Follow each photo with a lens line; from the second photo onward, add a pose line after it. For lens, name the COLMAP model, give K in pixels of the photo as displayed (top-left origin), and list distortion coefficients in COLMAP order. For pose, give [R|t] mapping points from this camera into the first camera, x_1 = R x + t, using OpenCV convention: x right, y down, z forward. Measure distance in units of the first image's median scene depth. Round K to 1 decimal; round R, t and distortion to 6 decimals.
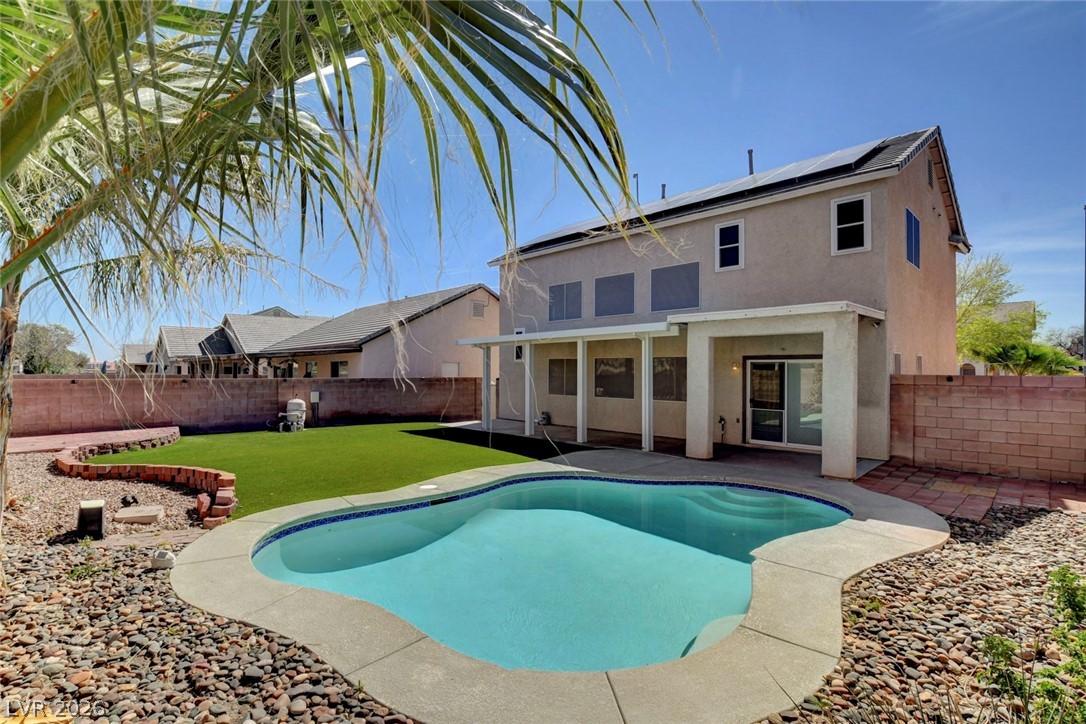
lens RADIAL K [[530.5, 0, 540.0], [0, 530.5, 365.4], [0, 0, 1]] dist [-0.003713, -0.000300]
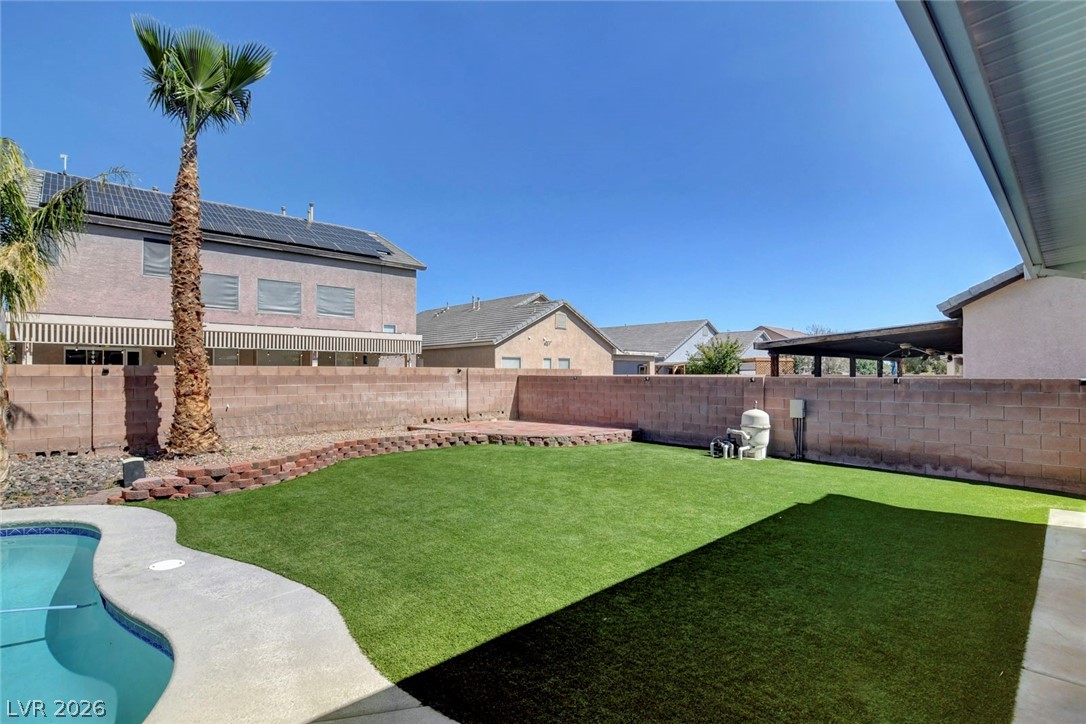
lens RADIAL K [[530.5, 0, 540.0], [0, 530.5, 365.4], [0, 0, 1]] dist [-0.003713, -0.000300]
pose [[0.049301, -0.020040, -0.998583, 0.177379], [0.004848, 0.999792, -0.019825, 0.022357], [0.998772, -0.003863, 0.049388, 0.732750]]
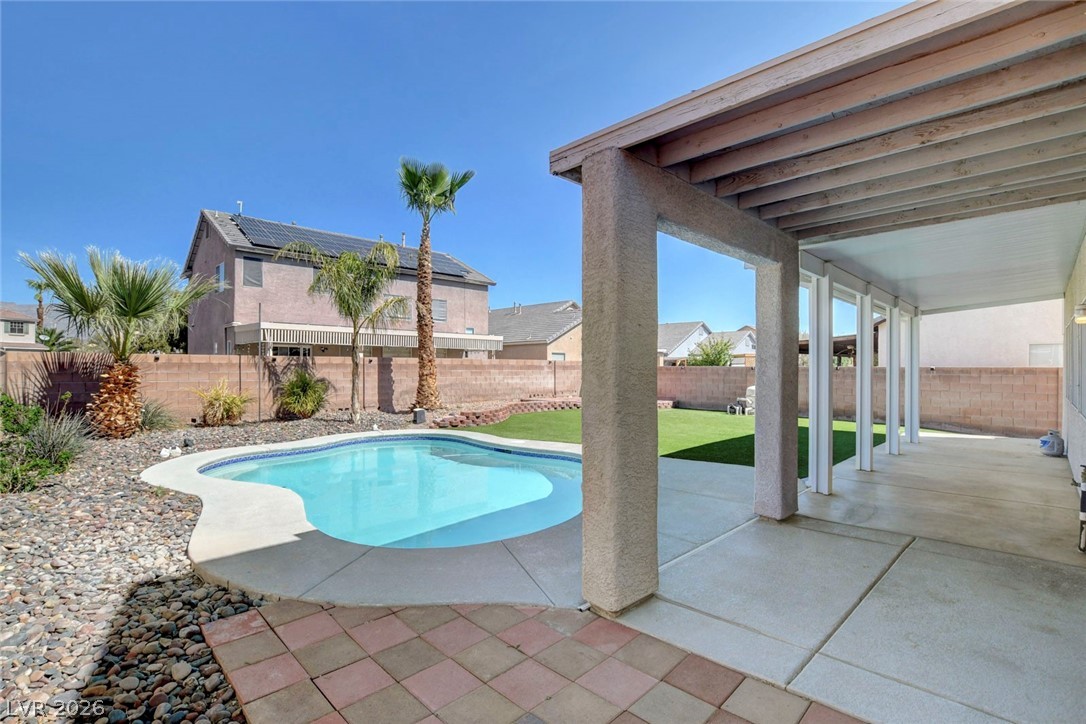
lens RADIAL K [[506.8, 0, 543.0], [0, 506.8, 362.0], [0, 0, 1]] dist [-0.001326, -0.000034]
pose [[0.070518, -0.015611, -0.997388, 0.538117], [0.001419, 0.999878, -0.015550, 0.032101], [0.997510, -0.000318, 0.070531, 0.525533]]
